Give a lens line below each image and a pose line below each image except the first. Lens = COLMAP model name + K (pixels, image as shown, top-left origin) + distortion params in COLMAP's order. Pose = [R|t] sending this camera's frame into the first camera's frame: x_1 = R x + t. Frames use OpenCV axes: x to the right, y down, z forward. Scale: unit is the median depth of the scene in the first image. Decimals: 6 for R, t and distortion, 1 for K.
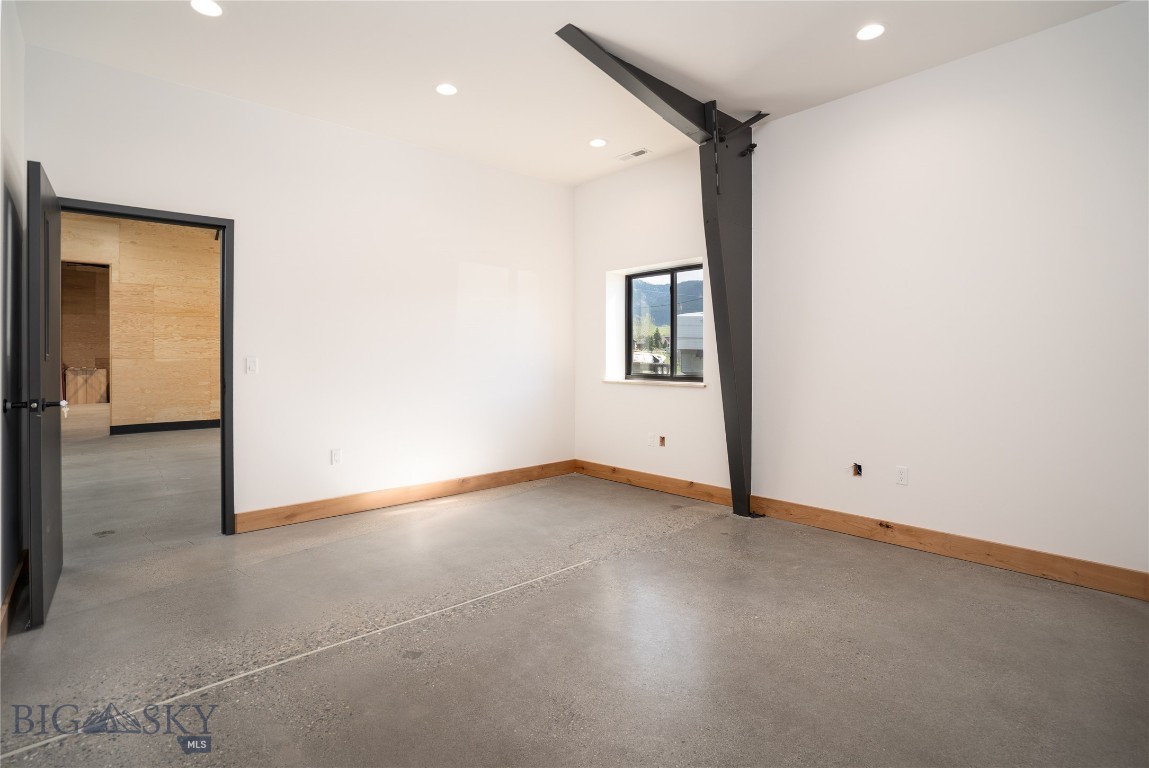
lens RADIAL K [[538.1, 0, 573.0], [0, 538.1, 371.8], [0, 0, 1]] dist [-0.022854, 0.000899]
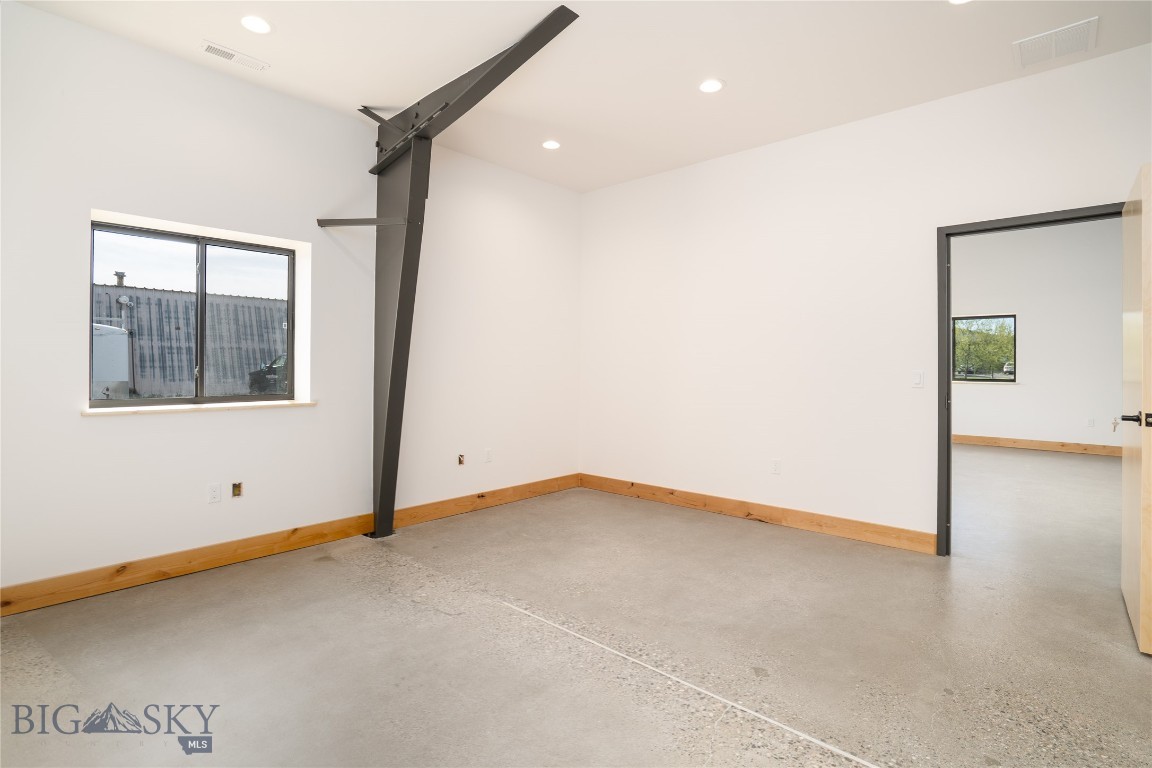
lens RADIAL K [[539.5, 0, 574.0], [0, 539.5, 381.1], [0, 0, 1]] dist [-0.022854, 0.000899]
pose [[-0.089761, -0.015566, 0.995842, -0.924021], [0.018003, 0.999689, 0.017249, -0.023217], [-0.995801, 0.019477, -0.089452, 1.053644]]
